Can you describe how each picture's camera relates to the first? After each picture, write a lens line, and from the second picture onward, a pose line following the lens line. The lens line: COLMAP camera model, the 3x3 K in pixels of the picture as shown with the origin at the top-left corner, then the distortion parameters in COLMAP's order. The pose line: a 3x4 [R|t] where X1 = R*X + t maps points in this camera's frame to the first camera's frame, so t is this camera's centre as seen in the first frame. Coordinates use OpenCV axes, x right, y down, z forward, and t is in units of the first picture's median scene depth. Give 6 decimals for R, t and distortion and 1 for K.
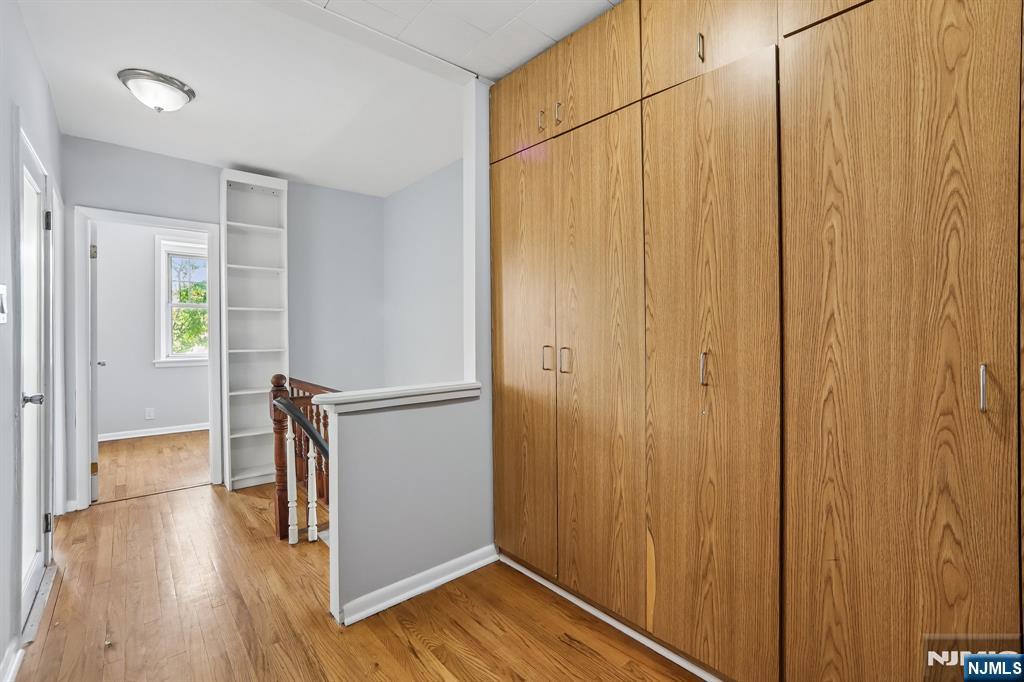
lens RADIAL K [[451.9, 0, 511.2], [0, 451.9, 348.0], [0, 0, 1]] dist [-0.043998, 0.027278]
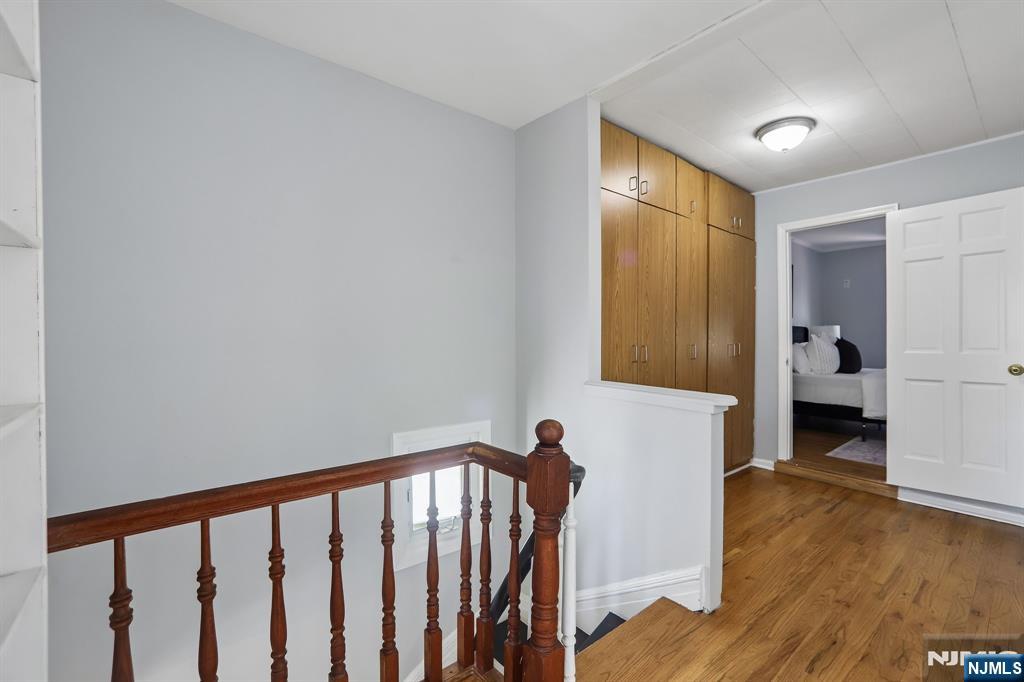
lens RADIAL K [[451.9, 0, 511.2], [0, 451.9, 348.0], [0, 0, 1]] dist [-0.043998, 0.027278]
pose [[0.025420, -0.042635, 0.998767, -1.531901], [0.027840, 0.998733, 0.041925, -0.074933], [-0.999289, 0.026740, 0.026575, 1.531556]]
